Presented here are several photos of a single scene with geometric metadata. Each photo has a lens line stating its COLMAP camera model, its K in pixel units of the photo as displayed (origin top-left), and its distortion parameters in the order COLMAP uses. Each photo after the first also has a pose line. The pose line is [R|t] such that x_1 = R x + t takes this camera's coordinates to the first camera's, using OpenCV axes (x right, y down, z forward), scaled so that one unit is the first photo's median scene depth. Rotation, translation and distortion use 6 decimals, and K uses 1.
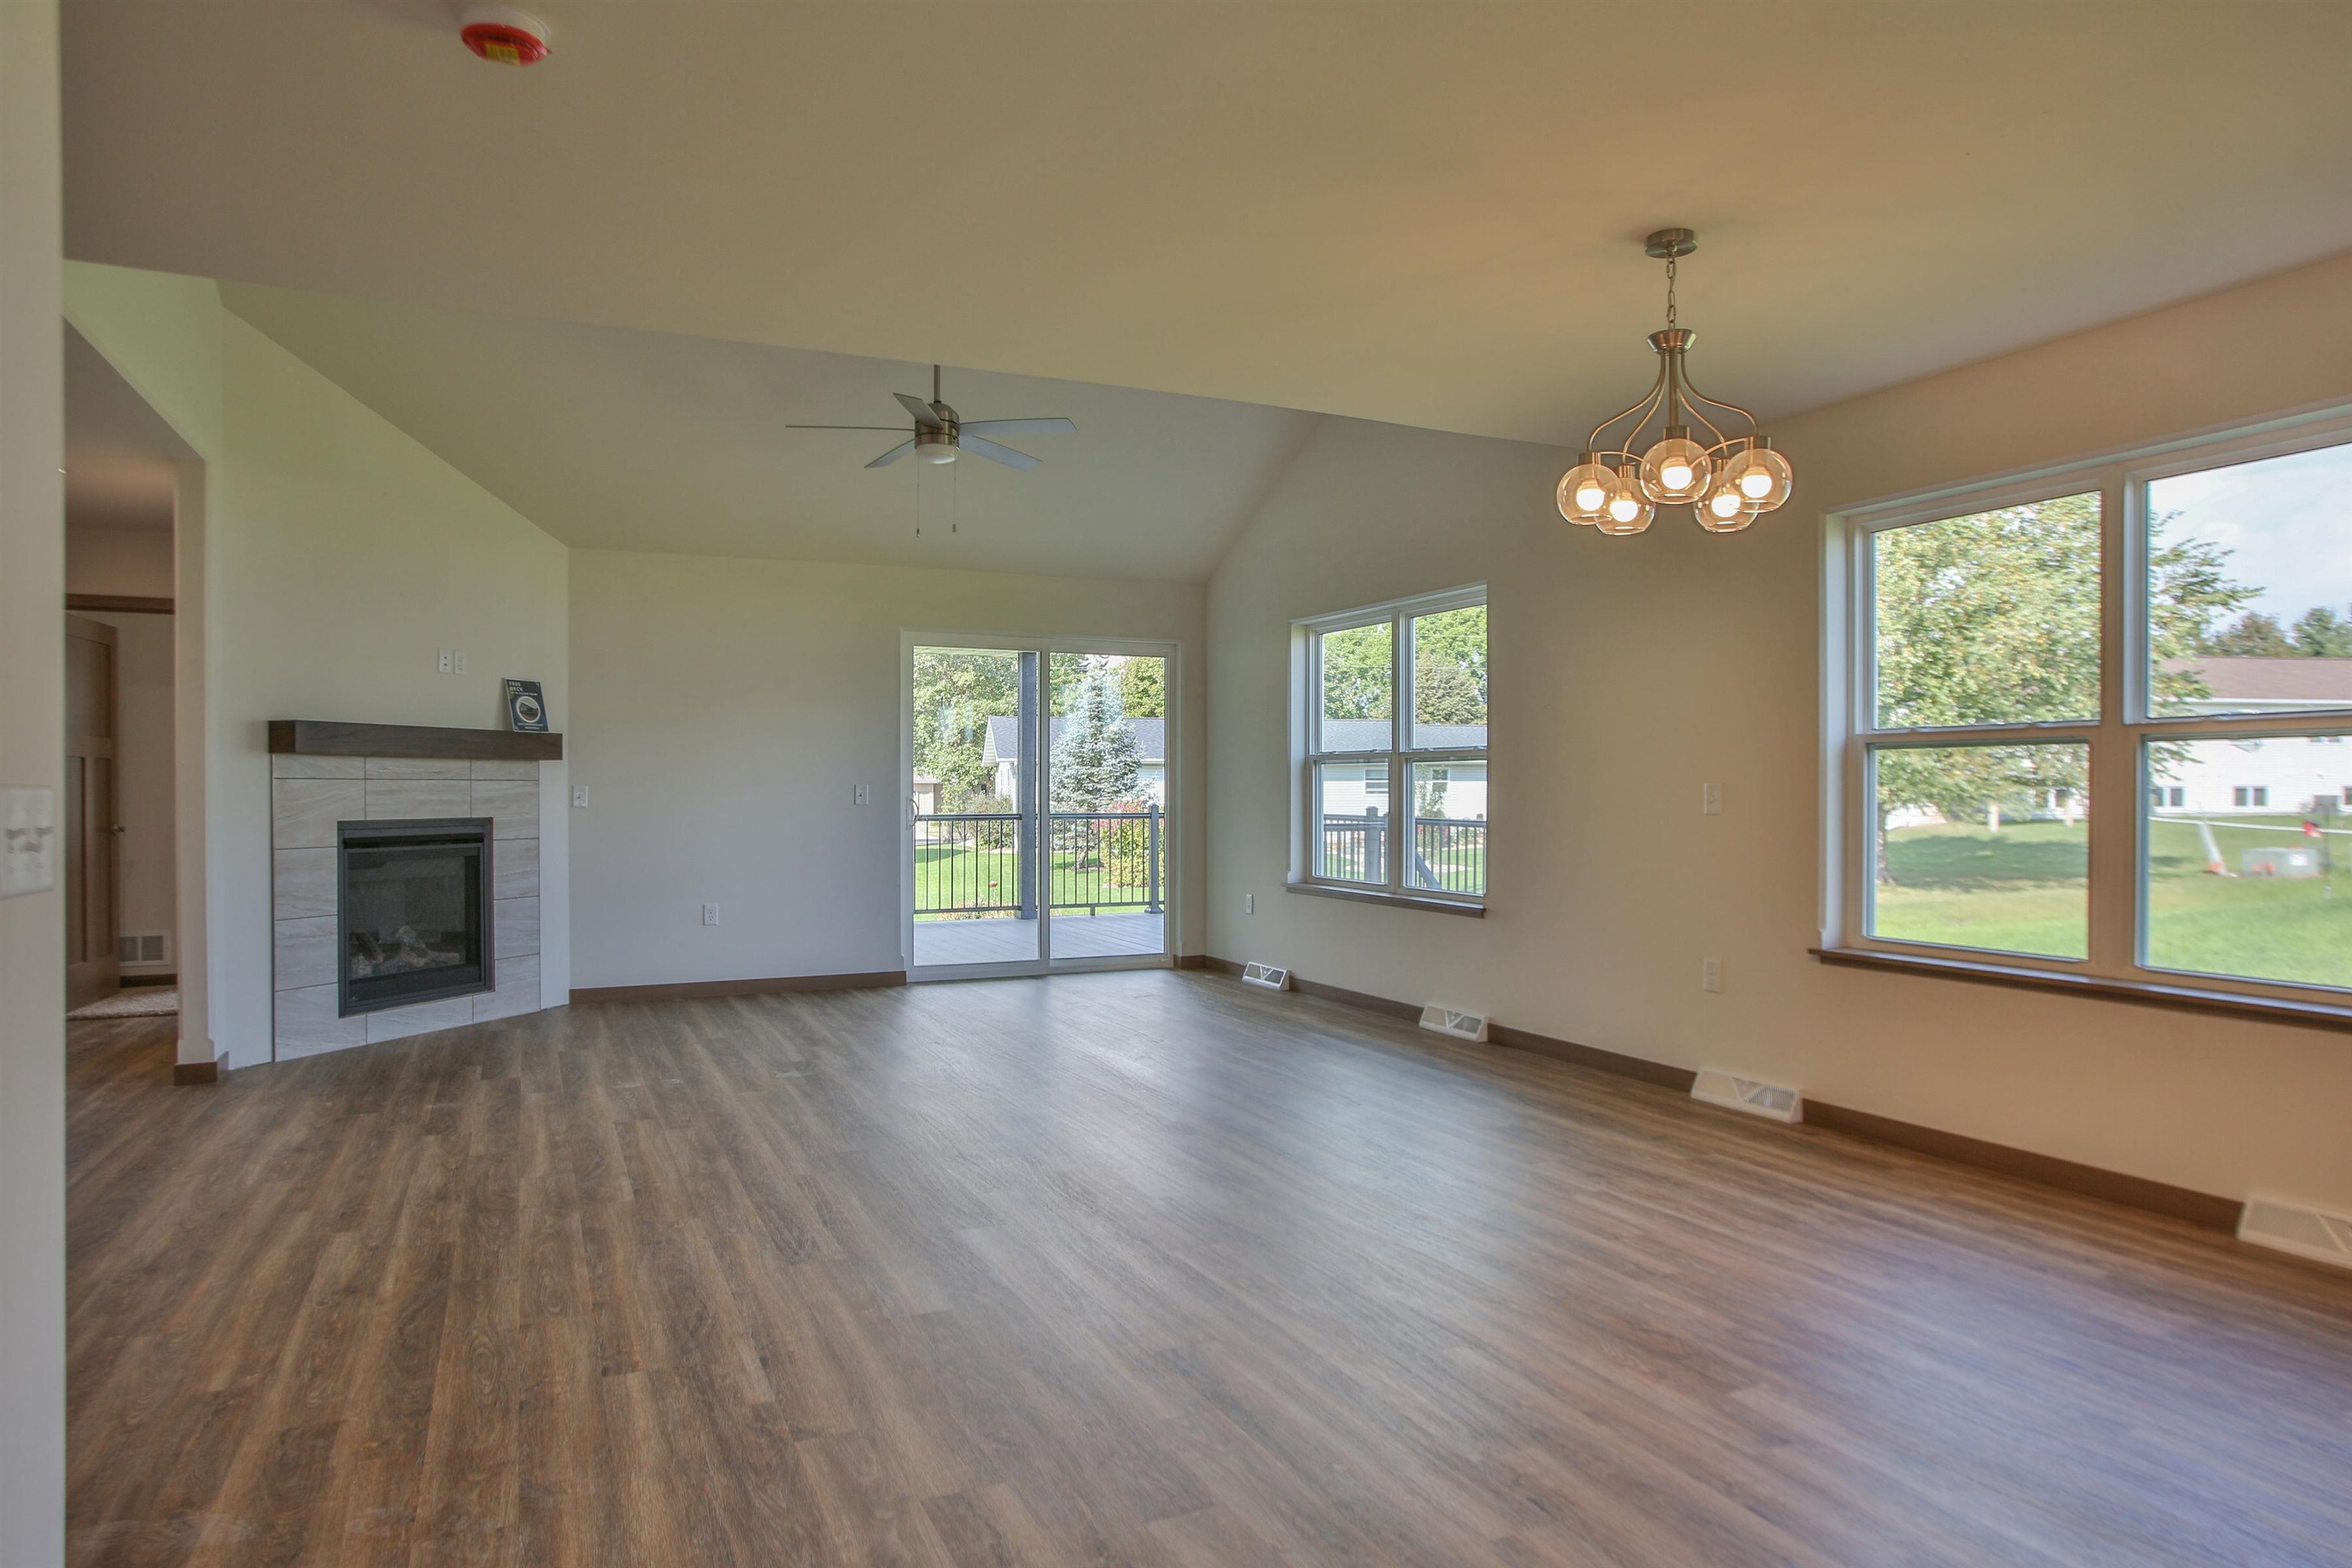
lens RADIAL K [[1400.5, 0, 1176.0], [0, 1400.5, 784.0], [0, 0, 1]] dist [-0.052709, 0.037470]
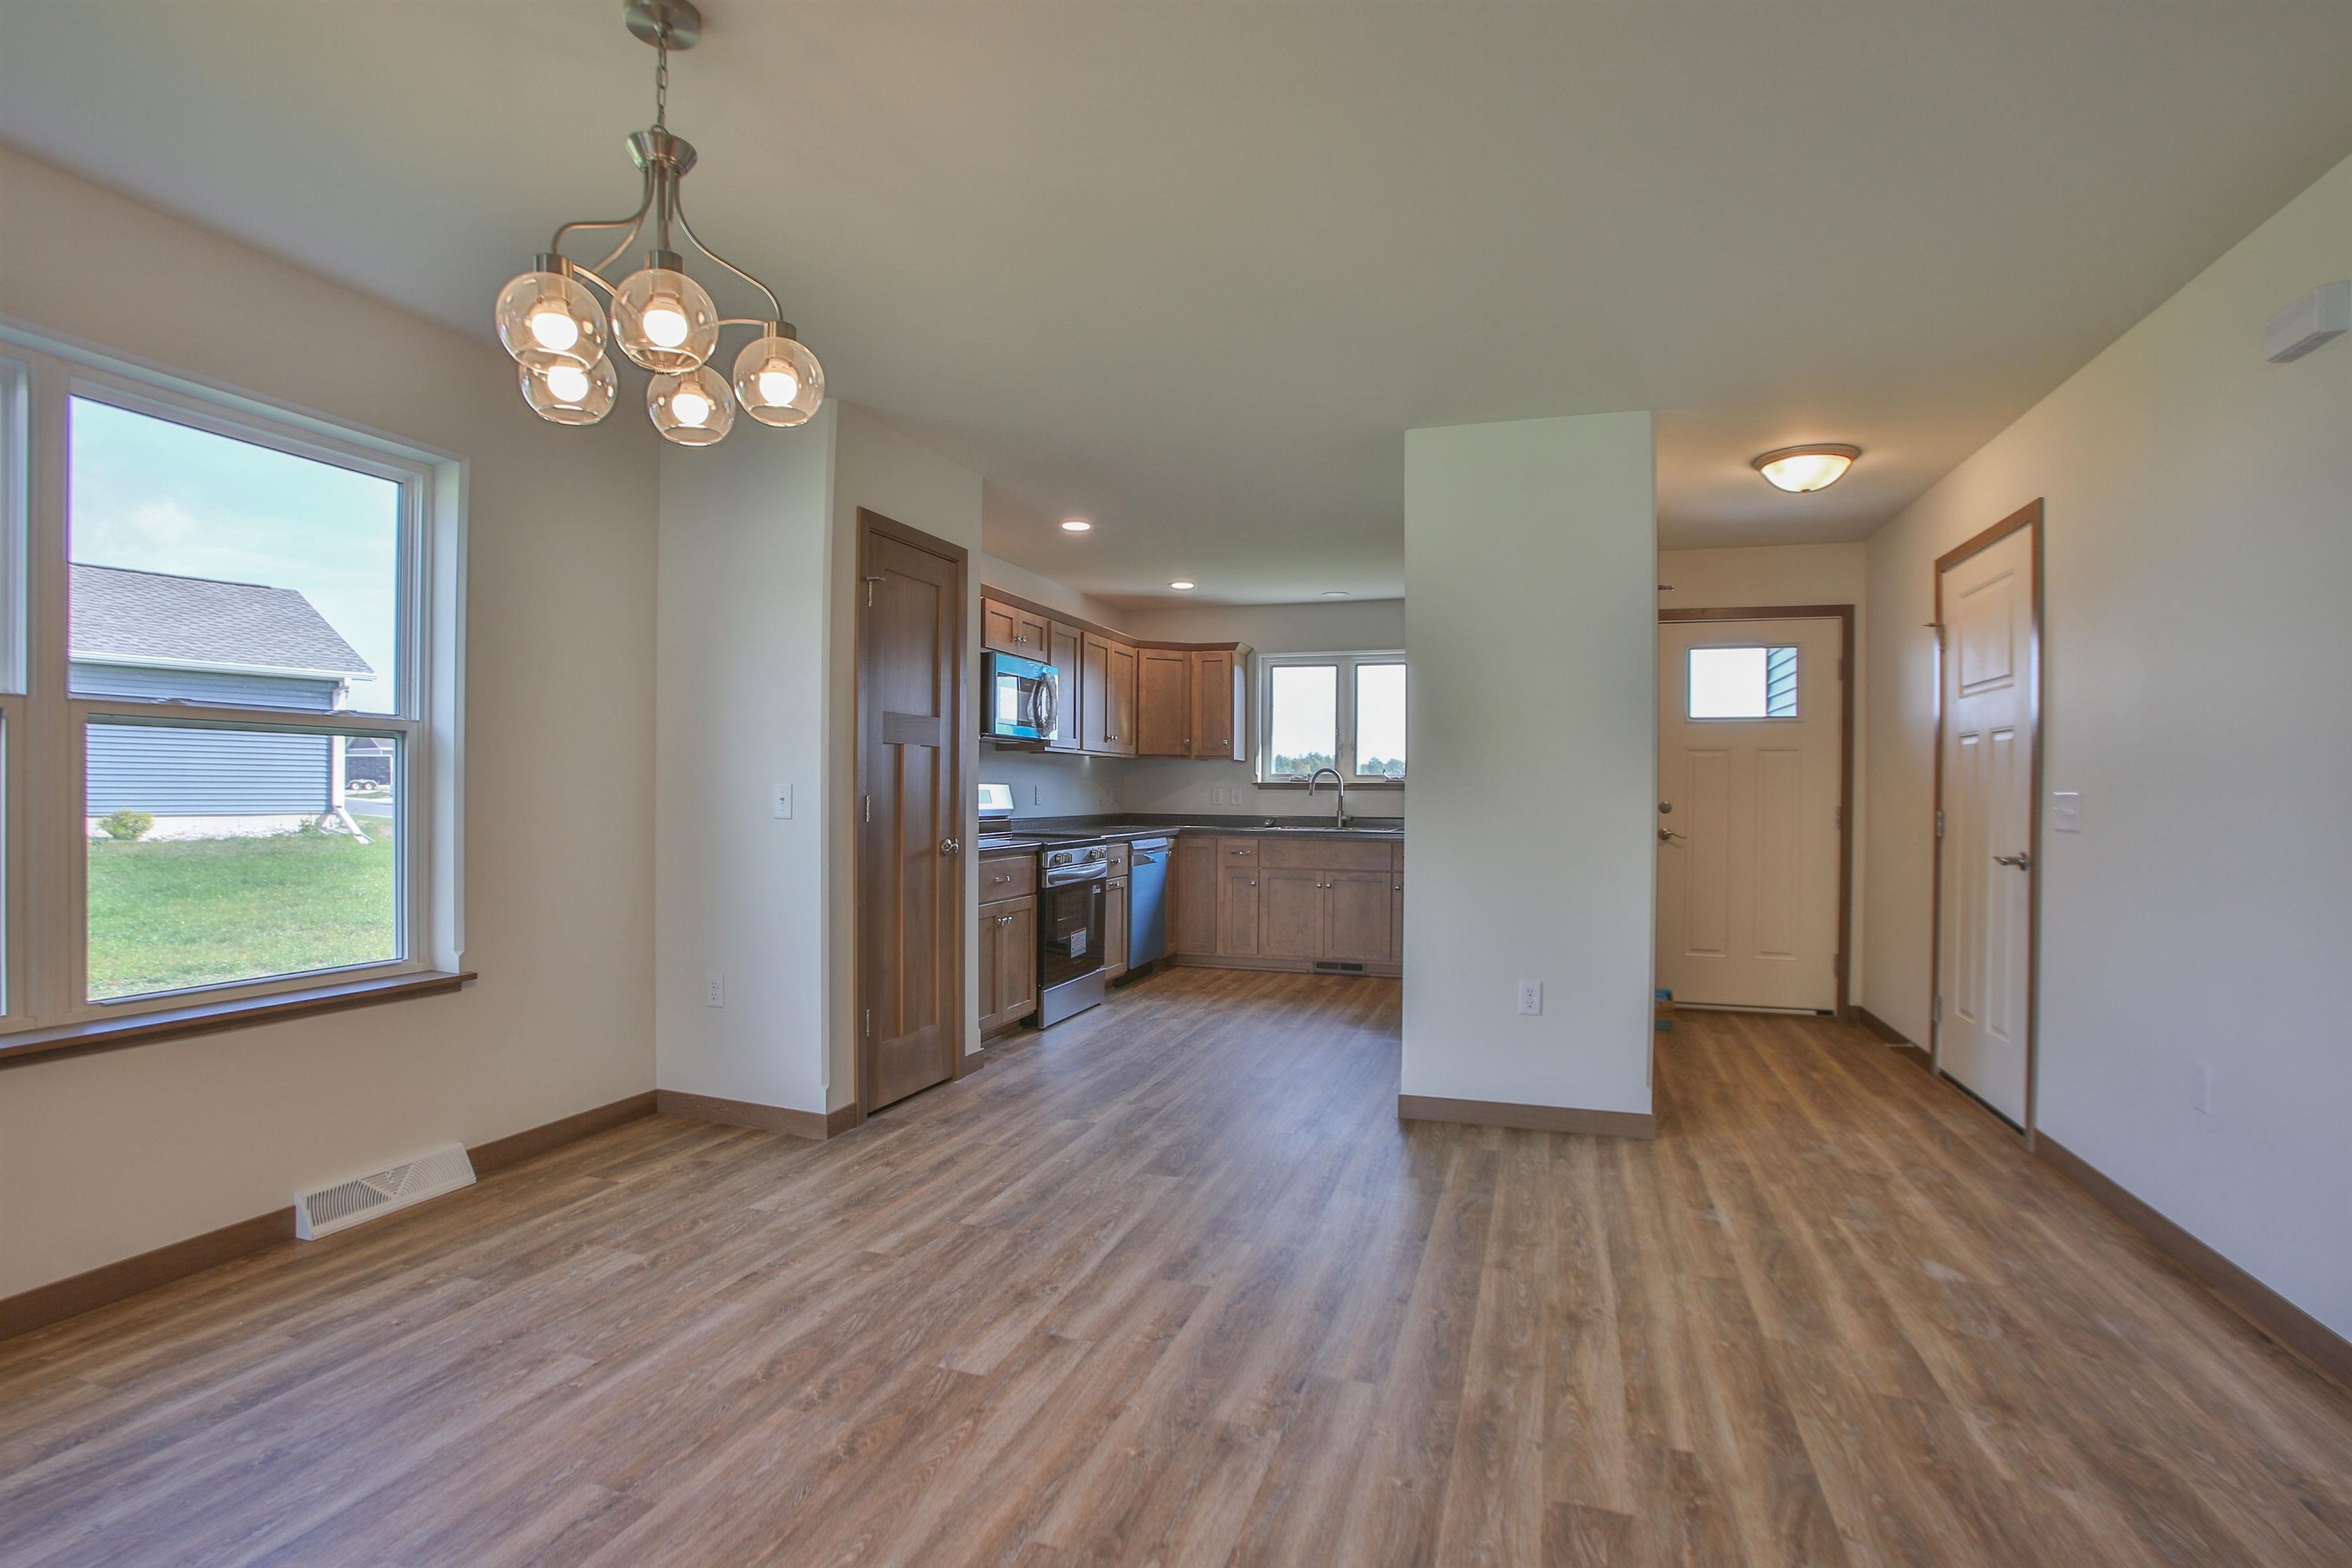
lens RADIAL K [[1137.3, 0, 1128.4], [0, 1137.3, 802.7], [0, 0, 1]] dist [0.000618, 0.000535]
pose [[-0.691059, -0.013731, 0.722668, -0.216323], [-0.011977, 0.999900, 0.007546, 0.004986], [-0.722699, -0.003440, -0.691154, 1.149585]]
